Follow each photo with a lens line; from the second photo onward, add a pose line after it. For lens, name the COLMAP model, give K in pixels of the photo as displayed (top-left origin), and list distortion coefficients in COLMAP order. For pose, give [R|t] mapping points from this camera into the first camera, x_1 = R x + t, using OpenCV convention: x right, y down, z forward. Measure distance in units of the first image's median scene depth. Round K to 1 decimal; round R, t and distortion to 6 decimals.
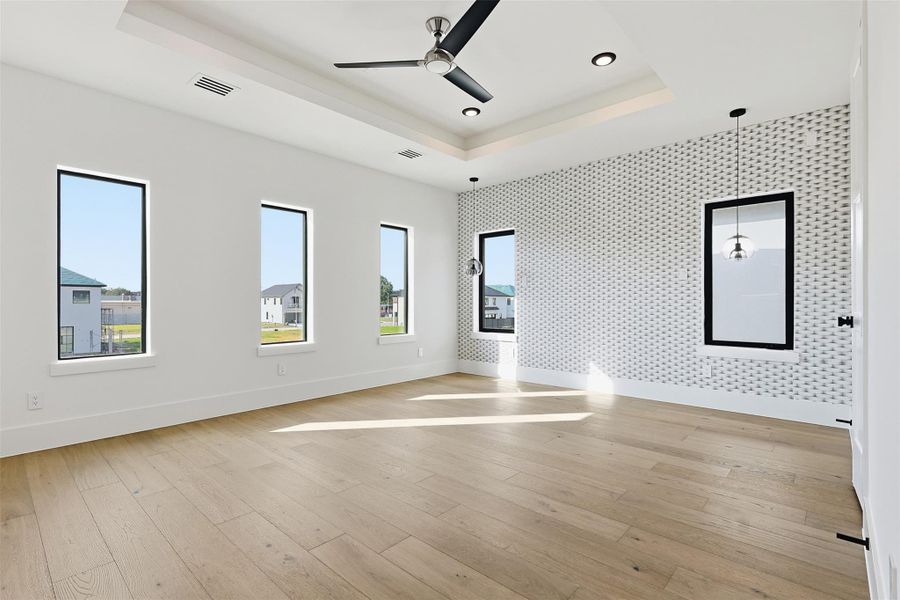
lens RADIAL K [[417.1, 0, 447.6], [0, 417.1, 300.4], [0, 0, 1]] dist [0.001193, 0.000284]
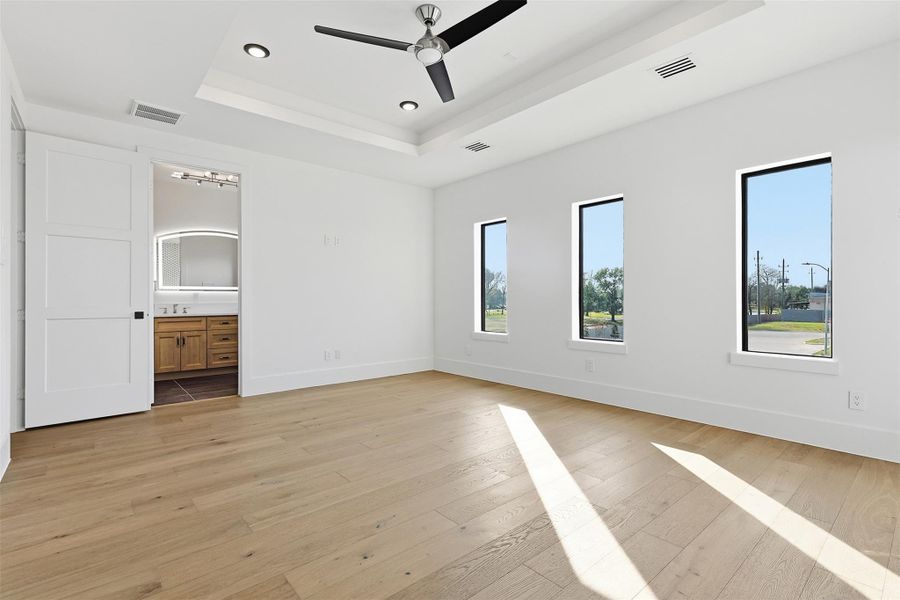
lens RADIAL K [[417.1, 0, 447.6], [0, 417.1, 300.4], [0, 0, 1]] dist [0.001193, 0.000284]
pose [[-0.110581, -0.000676, -0.993867, 1.197791], [-0.000108, 1.000000, -0.000668, 0.012285], [0.993867, 0.000034, -0.110581, 1.475031]]
